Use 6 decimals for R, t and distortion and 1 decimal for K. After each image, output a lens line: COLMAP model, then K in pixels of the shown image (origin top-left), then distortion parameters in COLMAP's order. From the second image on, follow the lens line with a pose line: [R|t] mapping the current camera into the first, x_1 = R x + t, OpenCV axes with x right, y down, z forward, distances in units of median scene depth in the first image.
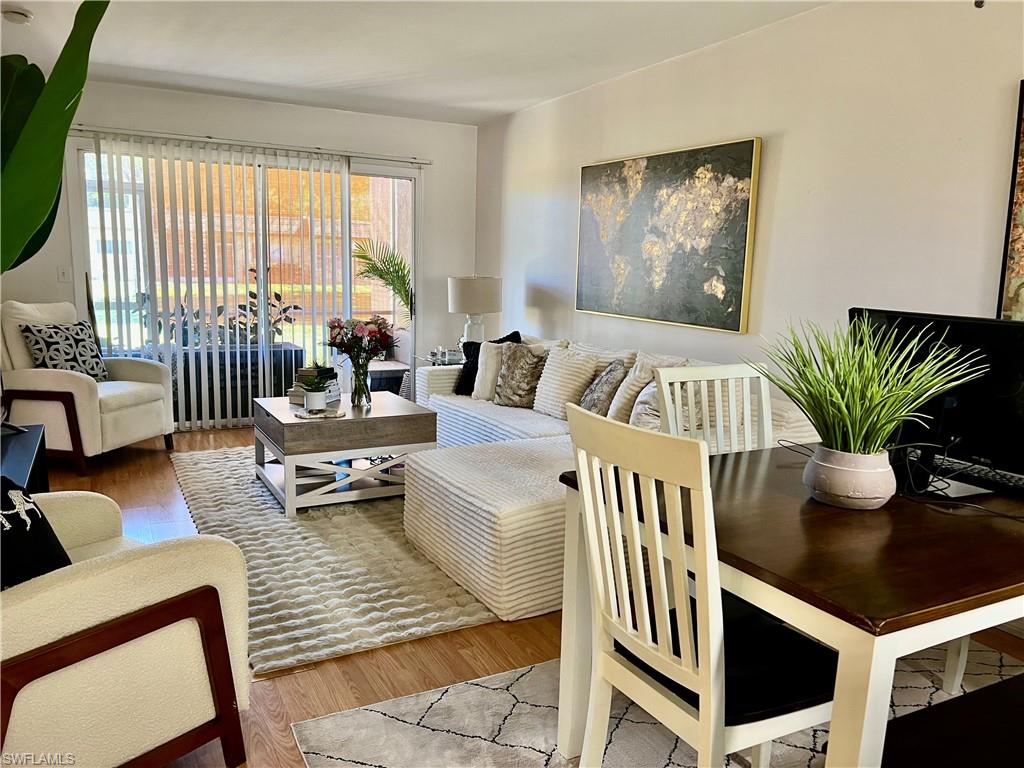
lens RADIAL K [[775.8, 0, 518.6], [0, 775.8, 391.6], [0, 0, 1]] dist [0.070556, -0.093547]
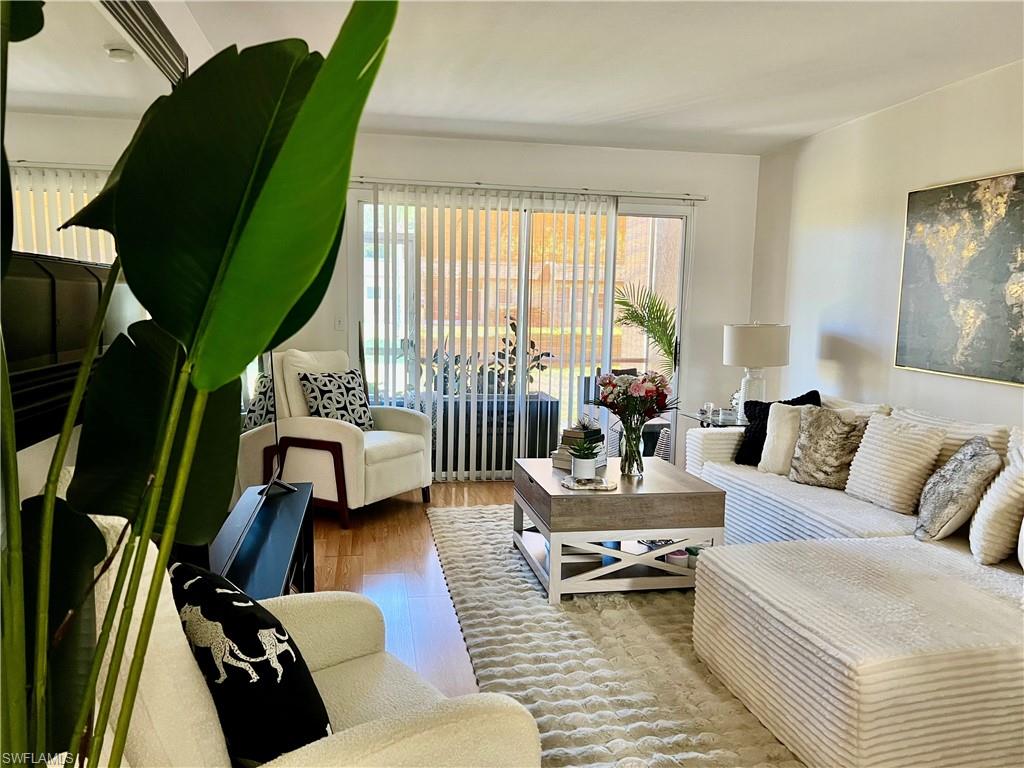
lens RADIAL K [[775.8, 0, 518.6], [0, 775.8, 391.6], [0, 0, 1]] dist [0.070556, -0.093547]
pose [[0.956828, 0.027662, -0.289335, -0.070608], [-0.042386, 0.998099, -0.044746, -0.028852], [0.287547, 0.055077, 0.956182, 0.120714]]
